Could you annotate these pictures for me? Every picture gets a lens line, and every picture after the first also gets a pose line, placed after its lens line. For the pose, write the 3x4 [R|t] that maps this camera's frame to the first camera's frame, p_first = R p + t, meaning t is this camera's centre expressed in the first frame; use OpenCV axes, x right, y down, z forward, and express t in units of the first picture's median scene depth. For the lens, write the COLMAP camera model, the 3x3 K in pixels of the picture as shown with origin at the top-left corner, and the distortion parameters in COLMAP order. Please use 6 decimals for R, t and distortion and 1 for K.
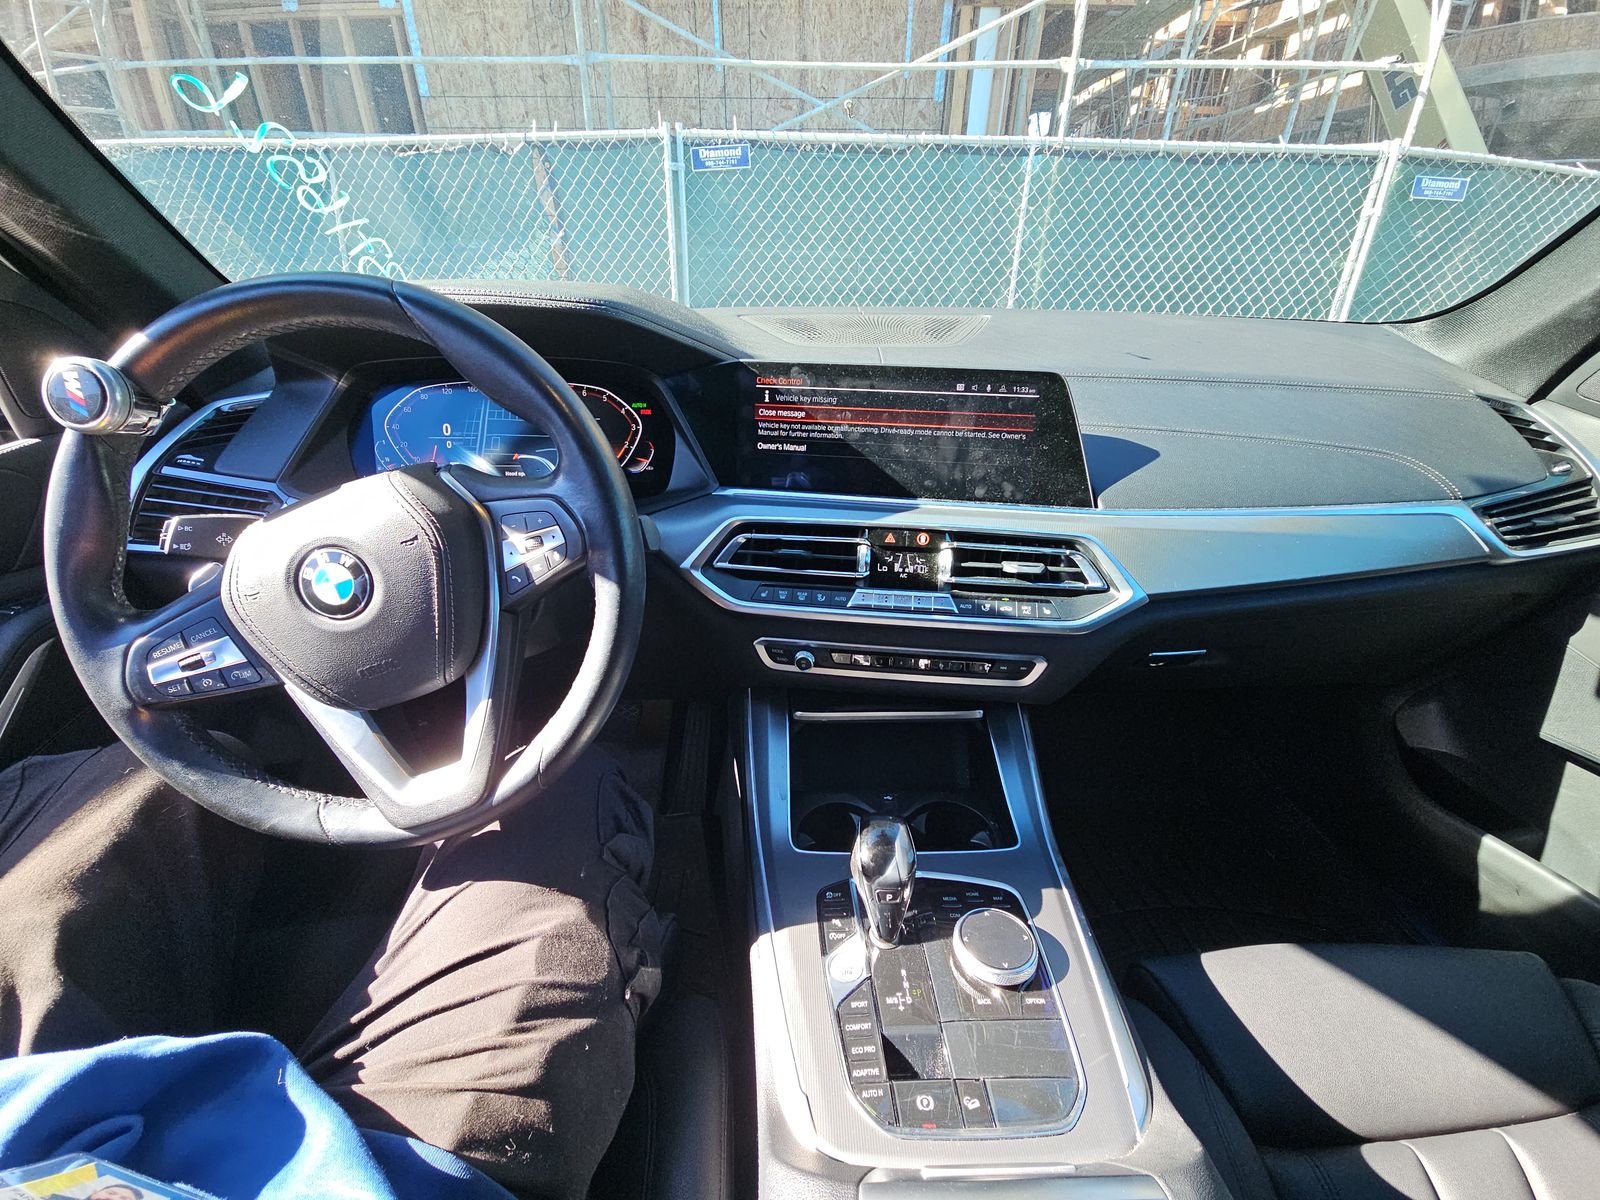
lens RADIAL K [[654.5, 0, 800.0], [0, 654.5, 600.0], [0, 0, 1]] dist [0.027813, -0.012391]
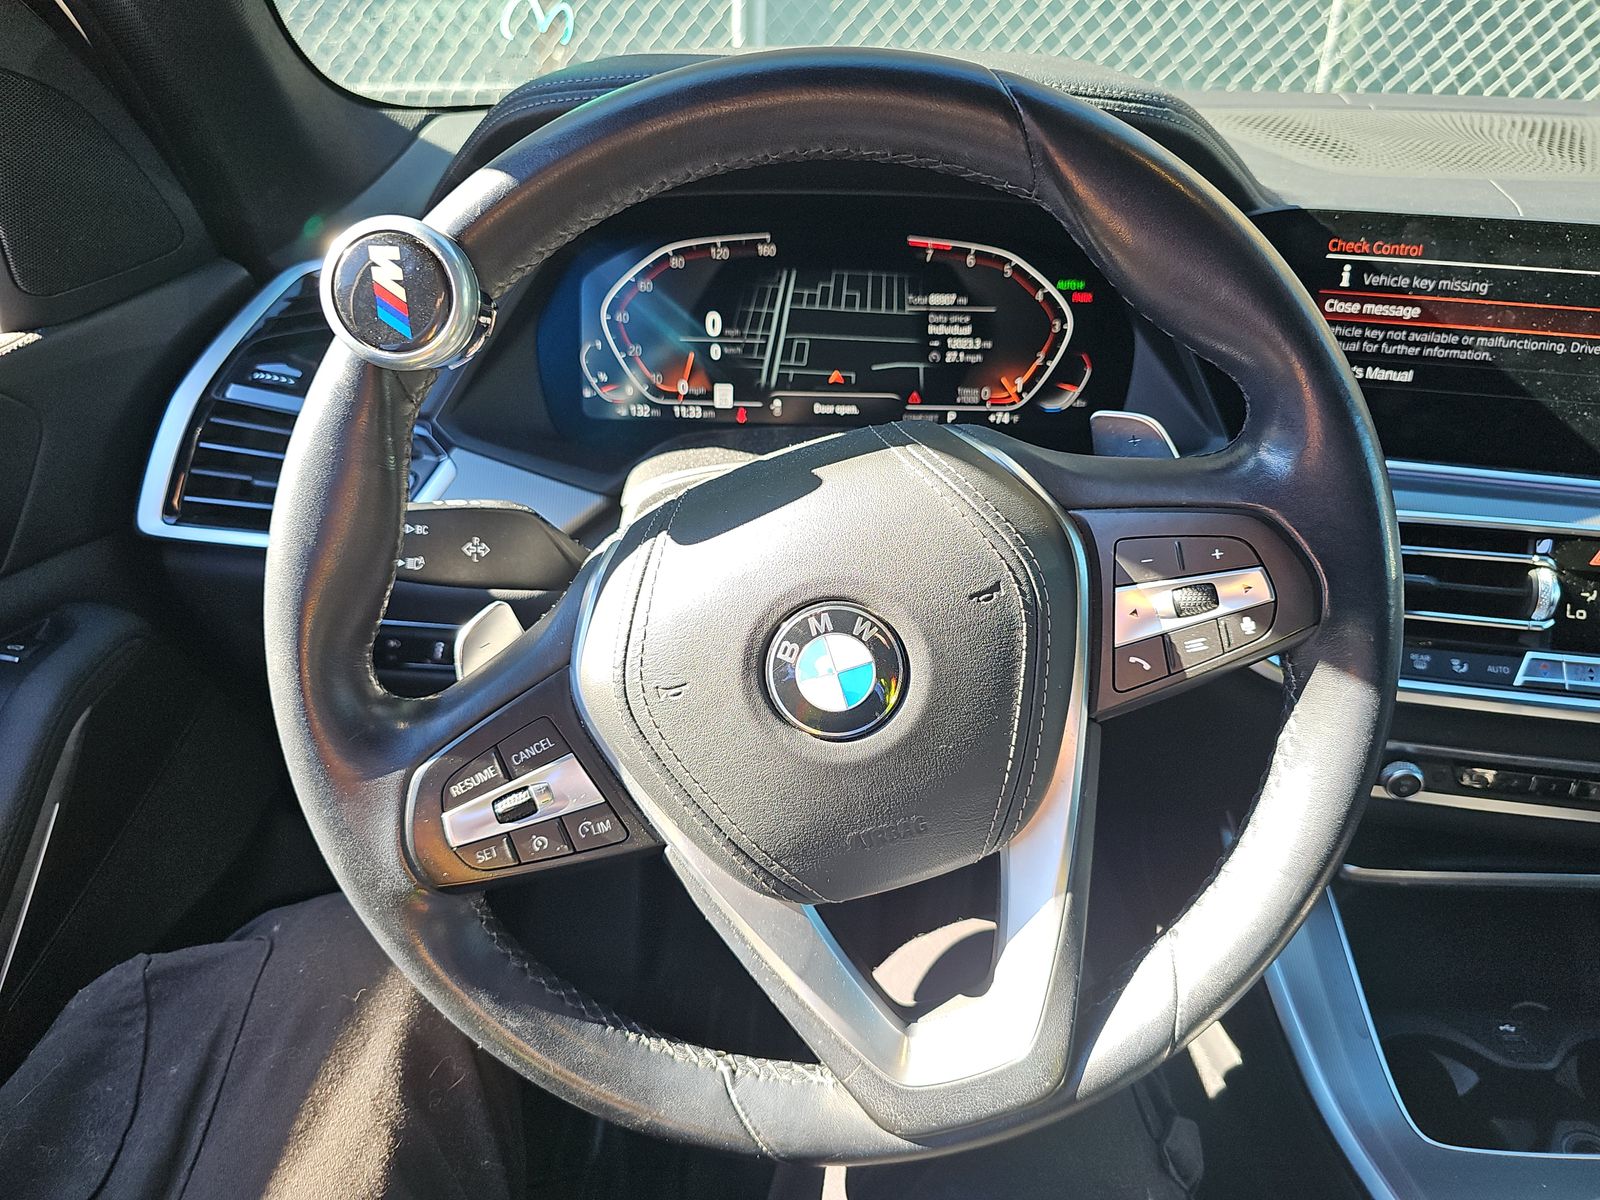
lens RADIAL K [[1094.0, 0, 813.7], [0, 1094.0, 604.5], [0, 0, 1]] dist [0.031035, -0.028705]
pose [[0.999467, 0.029276, -0.014446, -0.480540], [-0.028681, 0.998797, 0.039766, -0.074274], [0.015593, -0.039330, 0.999105, 0.106724]]
